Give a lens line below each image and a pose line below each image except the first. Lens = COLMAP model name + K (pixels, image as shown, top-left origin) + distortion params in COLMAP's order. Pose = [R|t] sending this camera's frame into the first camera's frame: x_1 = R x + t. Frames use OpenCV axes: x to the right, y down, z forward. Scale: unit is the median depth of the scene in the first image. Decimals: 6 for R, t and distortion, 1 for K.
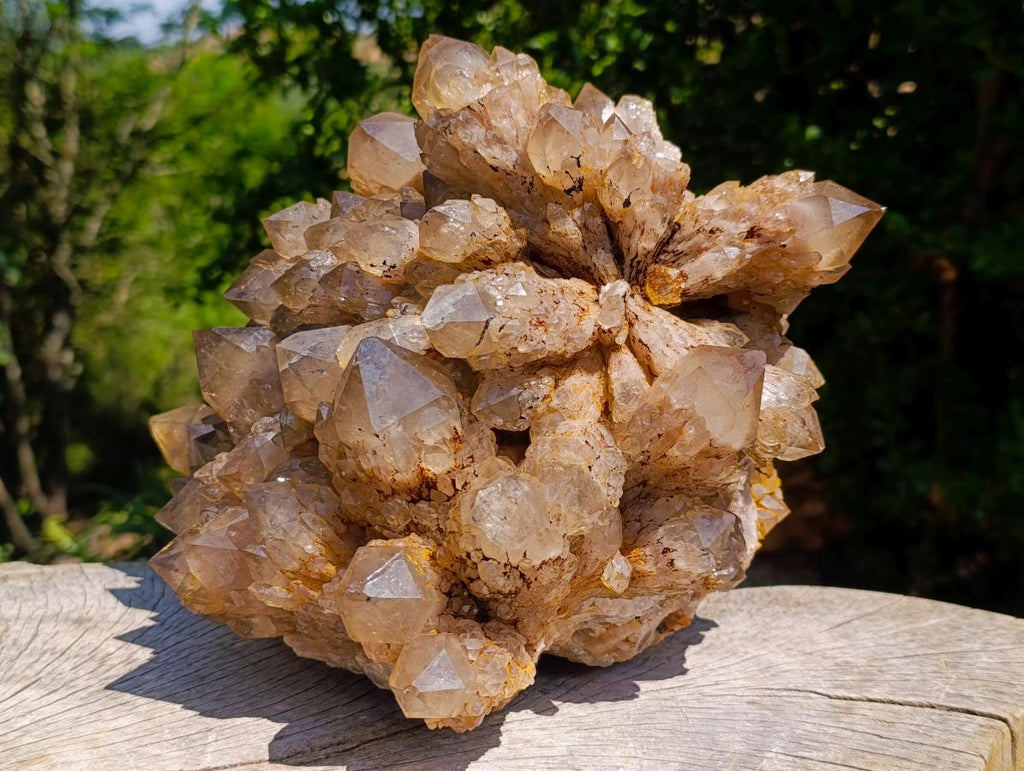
lens RADIAL K [[1429.5, 0, 512.0], [0, 1429.5, 385.5], [0, 0, 1]] dist [0.210636, -0.096646]
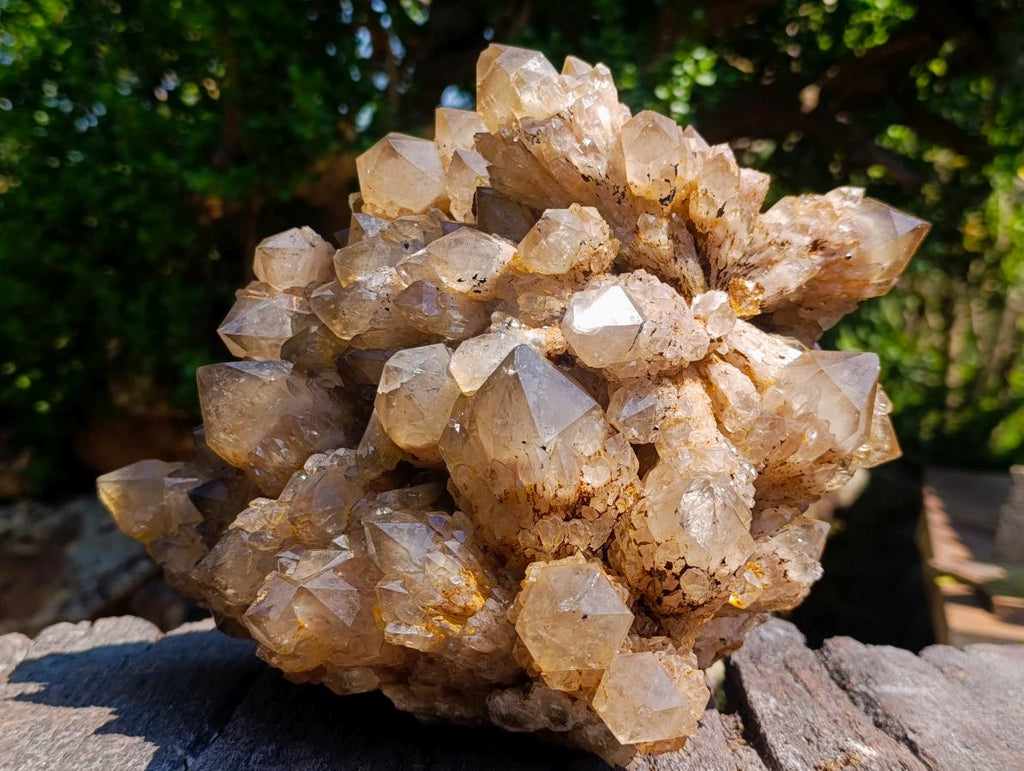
lens RADIAL K [[1429.5, 0, 512.0], [0, 1429.5, 385.5], [0, 0, 1]] dist [0.210636, -0.096646]
pose [[0.950805, -0.029365, 0.308394, -0.363471], [0.052699, 0.996319, -0.067606, 0.051220], [-0.305274, 0.080532, 0.948853, 0.107980]]
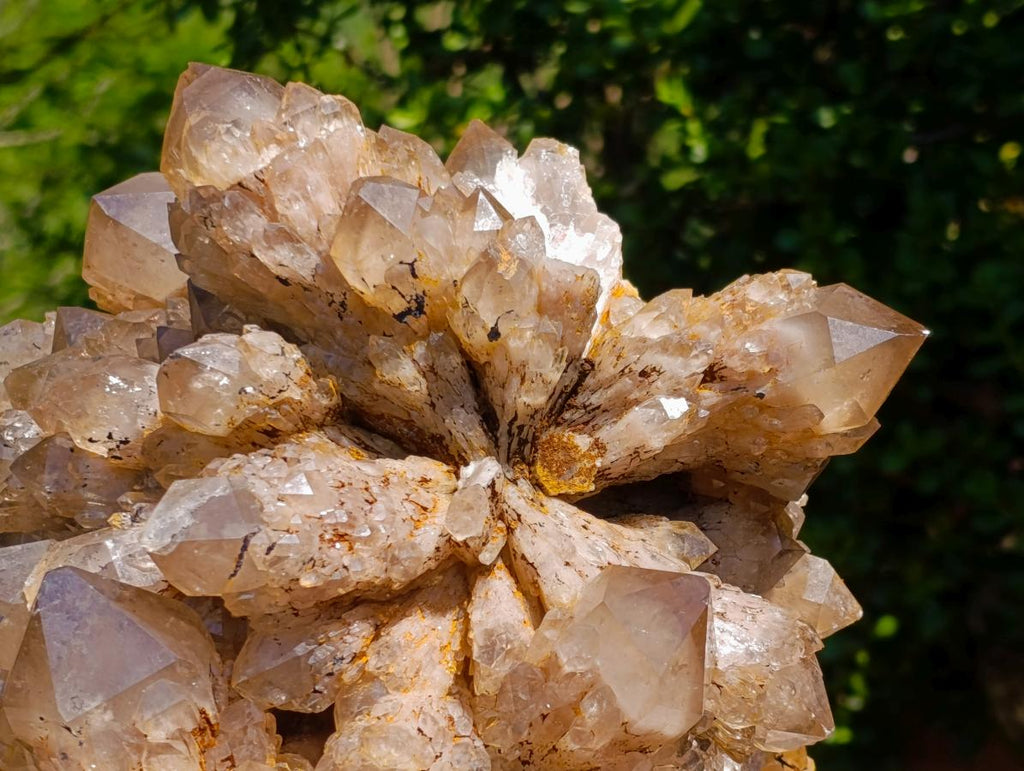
lens RADIAL K [[2836.5, 0, 512.0], [0, 2836.5, 385.5], [0, 0, 1]] dist [0.266184, -1.216706]
pose [[0.997611, -0.021874, -0.065527, 0.165091], [0.018442, 0.998449, -0.052530, -0.040580], [0.066574, 0.051196, 0.996467, -0.206657]]
